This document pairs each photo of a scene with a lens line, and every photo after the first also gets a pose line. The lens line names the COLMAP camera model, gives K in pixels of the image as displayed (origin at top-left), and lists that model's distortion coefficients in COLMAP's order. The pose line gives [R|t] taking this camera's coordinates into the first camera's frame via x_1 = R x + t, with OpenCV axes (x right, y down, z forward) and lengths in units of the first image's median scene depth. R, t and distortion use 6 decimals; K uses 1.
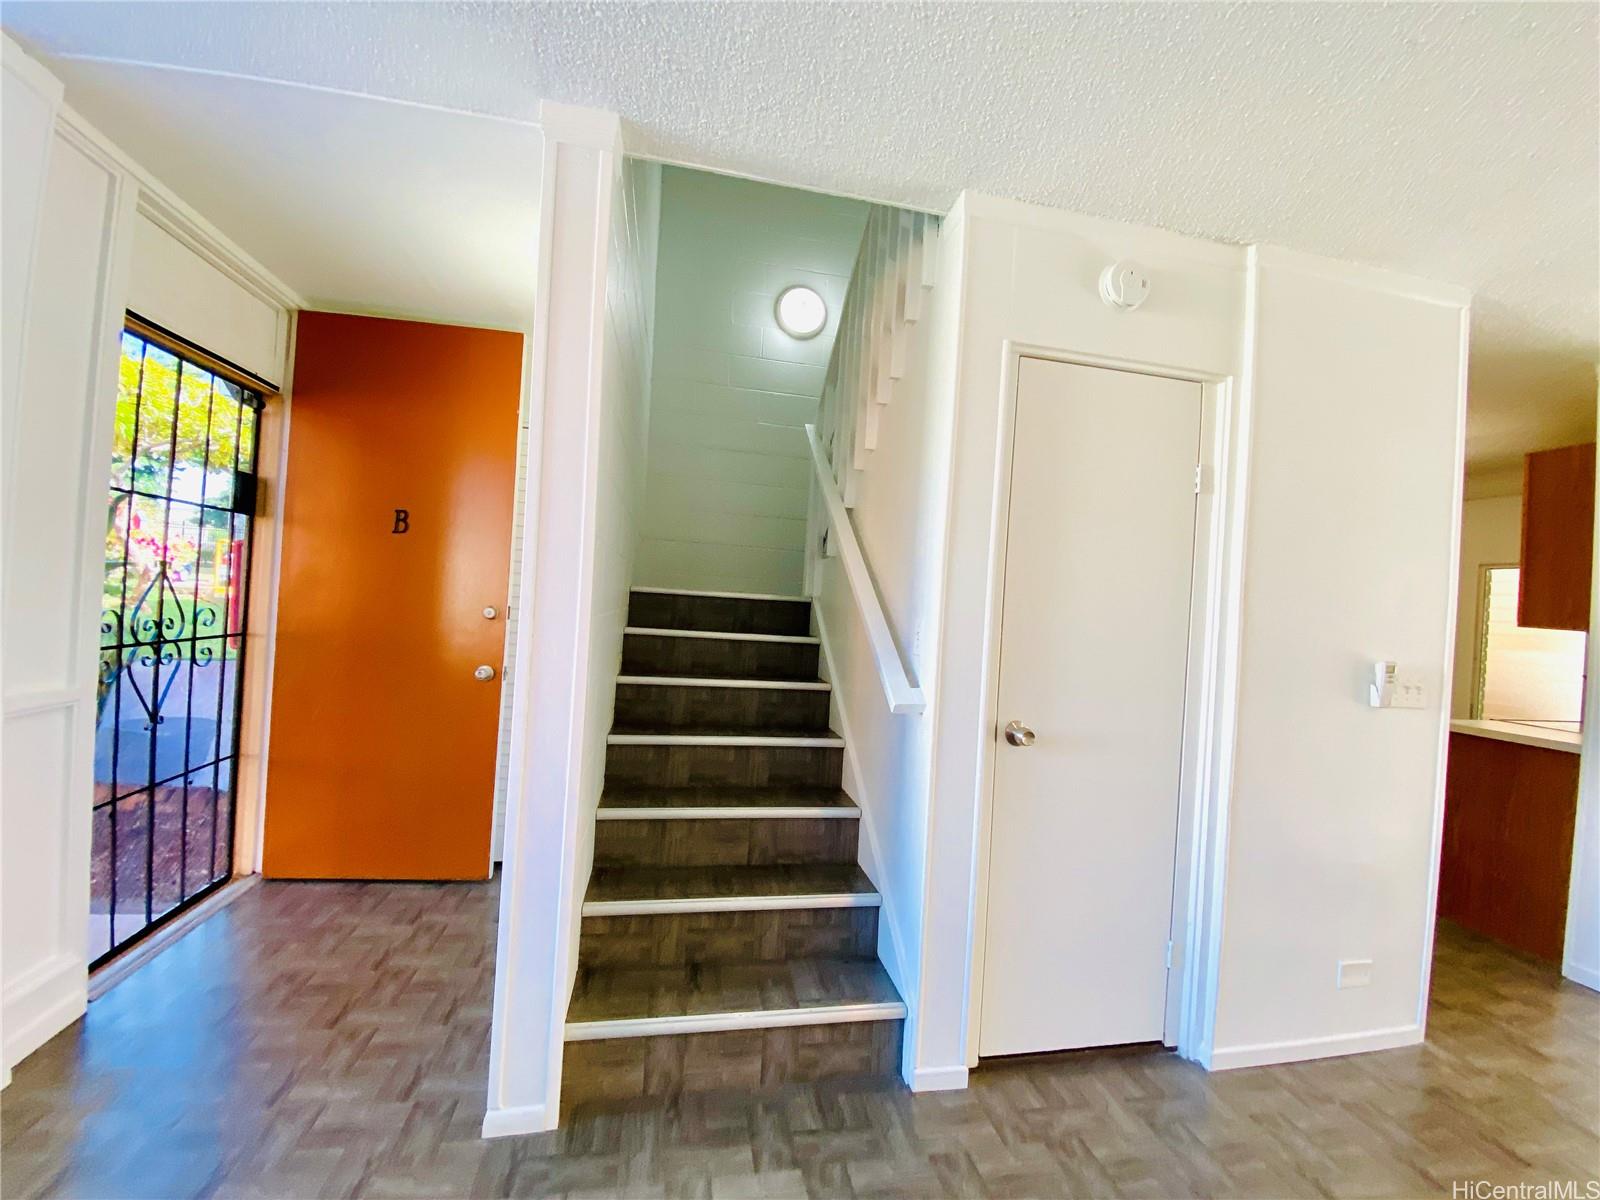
lens RADIAL K [[656.3, 0, 797.6], [0, 656.3, 605.8], [0, 0, 1]] dist [-0.010384, -0.002832]
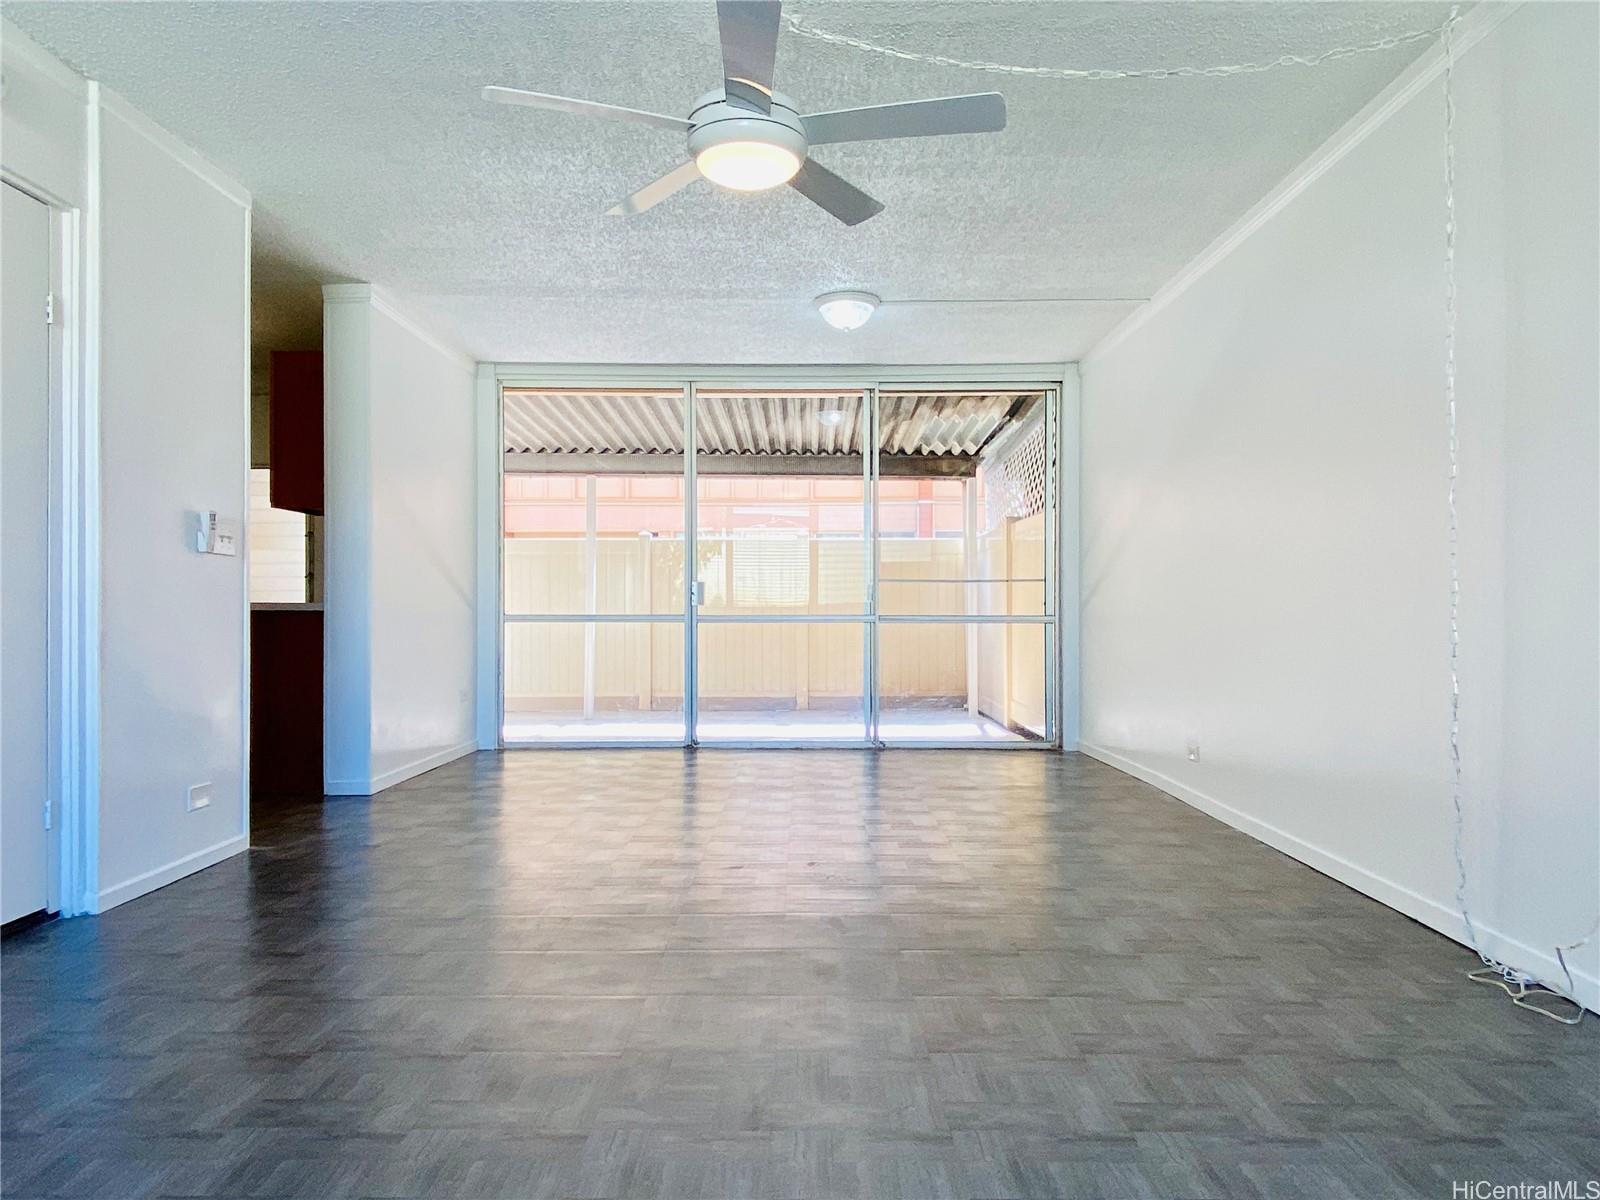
lens RADIAL K [[1087.3, 0, 810.4], [0, 1087.3, 605.5], [0, 0, 1]] dist [0.025993, -0.026950]
pose [[0.210346, -0.045334, 0.976575, -0.721168], [0.015739, 0.998952, 0.042983, 0.184918], [-0.977500, 0.006329, 0.210839, -0.405741]]
